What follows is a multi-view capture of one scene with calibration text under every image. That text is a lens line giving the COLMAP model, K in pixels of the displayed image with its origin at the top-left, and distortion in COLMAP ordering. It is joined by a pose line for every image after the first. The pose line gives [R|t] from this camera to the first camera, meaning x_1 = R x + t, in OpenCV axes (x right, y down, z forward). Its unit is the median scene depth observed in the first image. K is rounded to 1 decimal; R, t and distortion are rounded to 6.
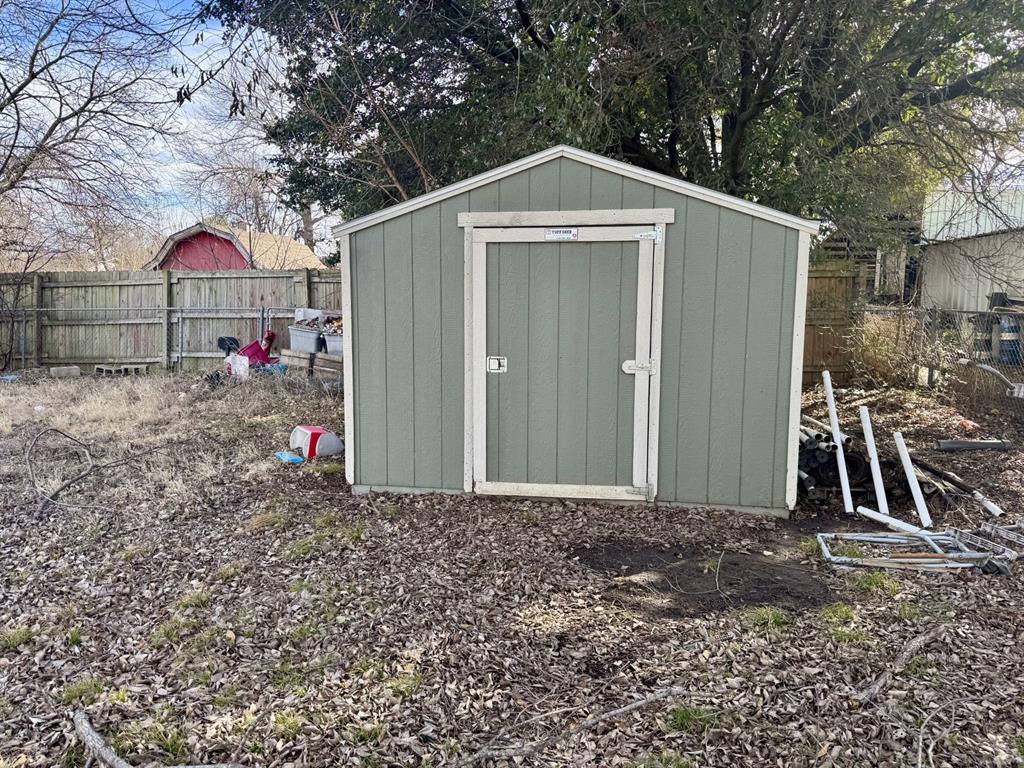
lens RADIAL K [[406.6, 0, 510.0], [0, 406.6, 379.7], [0, 0, 1]] dist [0.000541, 0.000117]
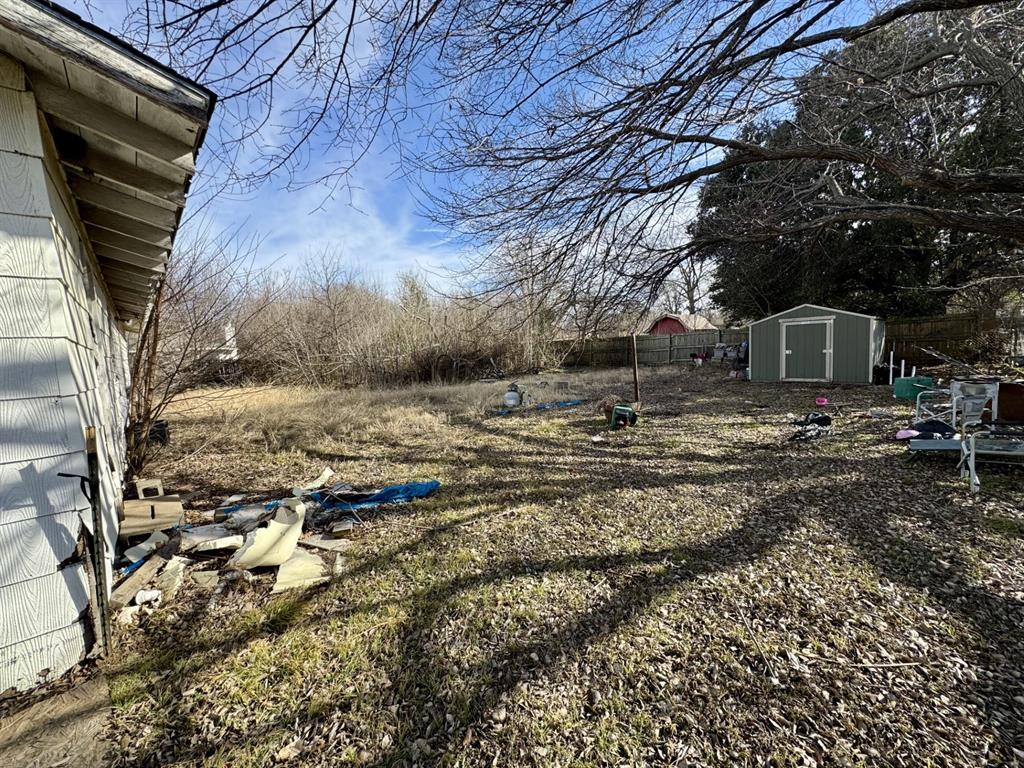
lens RADIAL K [[406.6, 0, 512.4], [0, 406.6, 379.1], [0, 0, 1]] dist [0.000541, 0.000117]
pose [[0.760339, 0.003805, -0.649515, 0.564443], [-0.064036, 0.995550, -0.069131, 0.763364], [0.646362, 0.094156, 0.757199, -4.334402]]
